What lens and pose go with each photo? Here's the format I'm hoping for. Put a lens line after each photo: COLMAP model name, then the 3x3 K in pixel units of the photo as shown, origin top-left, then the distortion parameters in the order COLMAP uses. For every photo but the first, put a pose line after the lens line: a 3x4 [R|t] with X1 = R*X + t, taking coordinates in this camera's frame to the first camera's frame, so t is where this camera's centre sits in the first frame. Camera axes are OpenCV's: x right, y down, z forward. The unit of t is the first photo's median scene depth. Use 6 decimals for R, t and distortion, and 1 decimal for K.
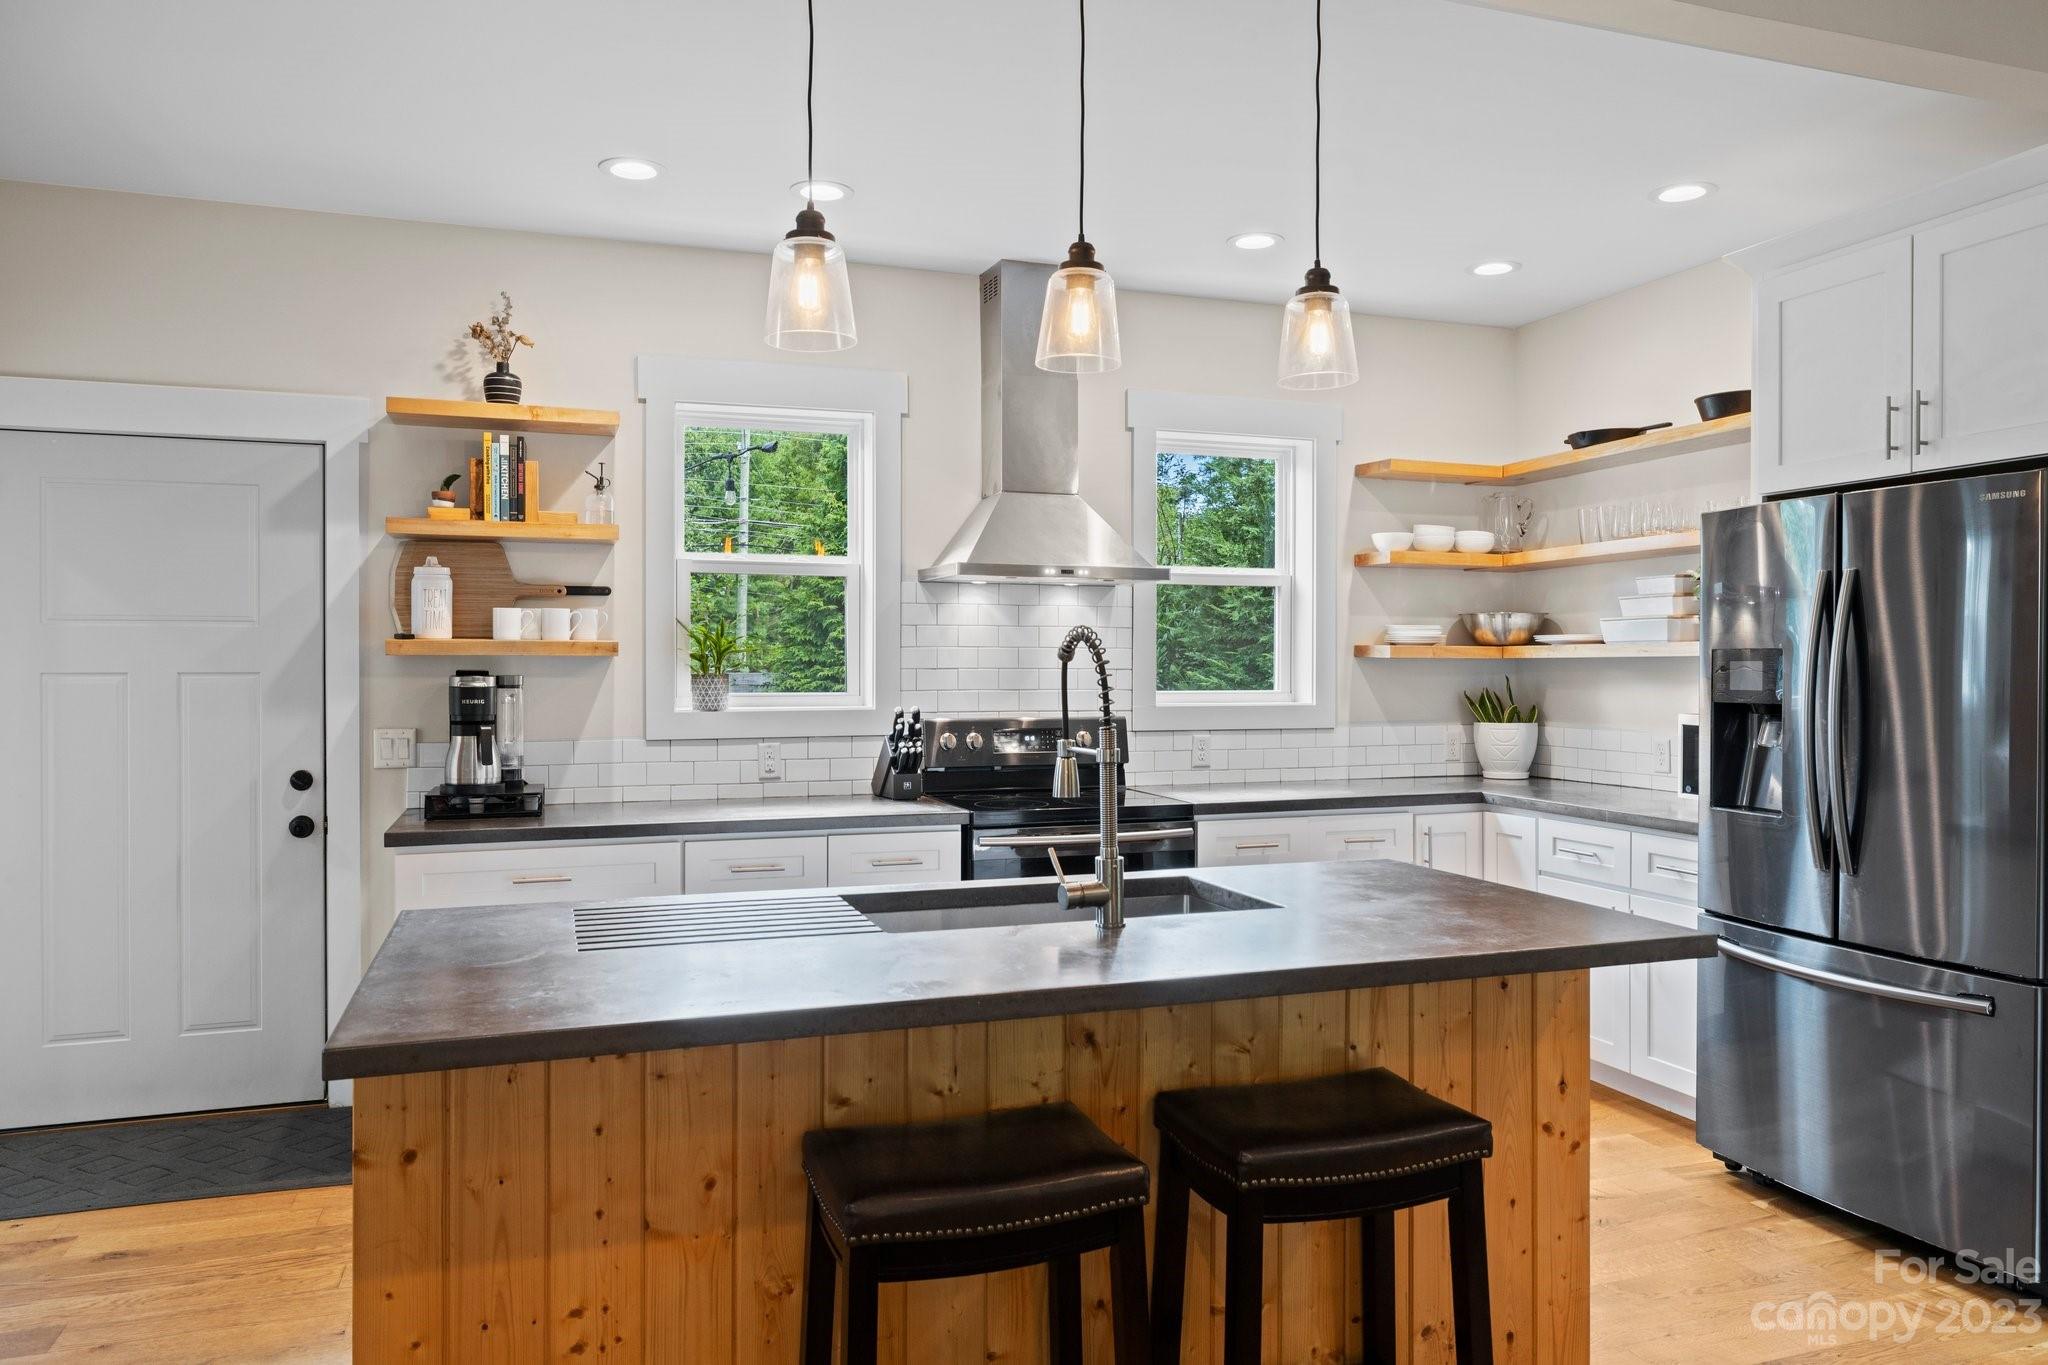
lens RADIAL K [[1387.0, 0, 1024.0], [0, 1387.0, 682.5], [0, 0, 1]] dist [-0.004213, 0.000431]
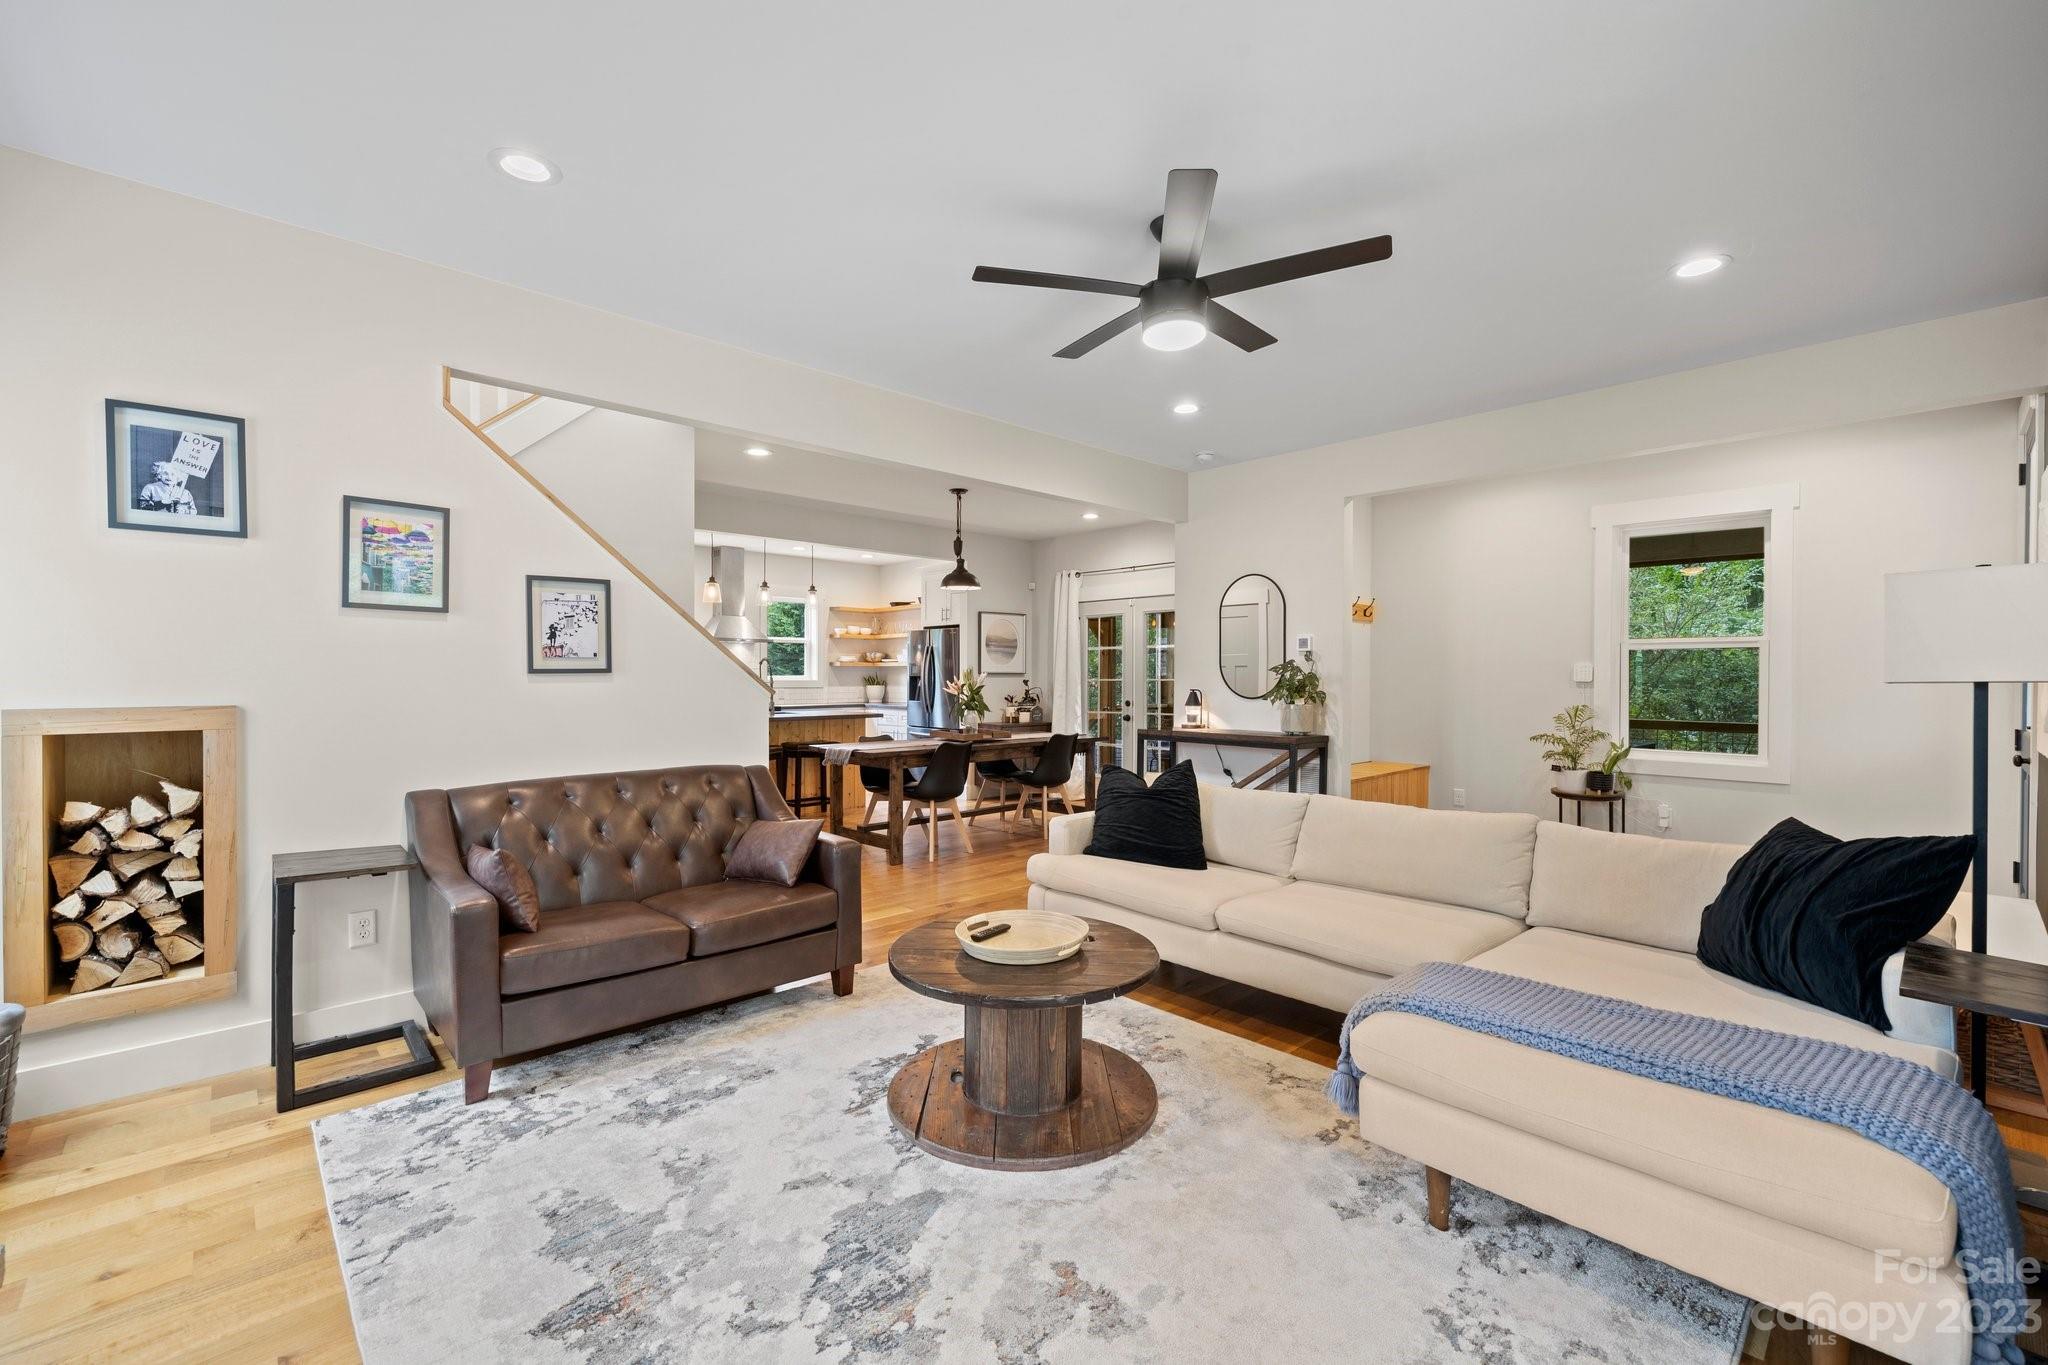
lens RADIAL K [[861.0, 0, 1024.0], [0, 861.0, 682.5], [0, 0, 1]] dist [-0.000260, 0.000301]
pose [[0.910203, -0.001145, 0.414160, -0.233182], [0.002707, 0.999991, -0.003186, 0.036734], [-0.414153, 0.004021, 0.910199, -1.303901]]
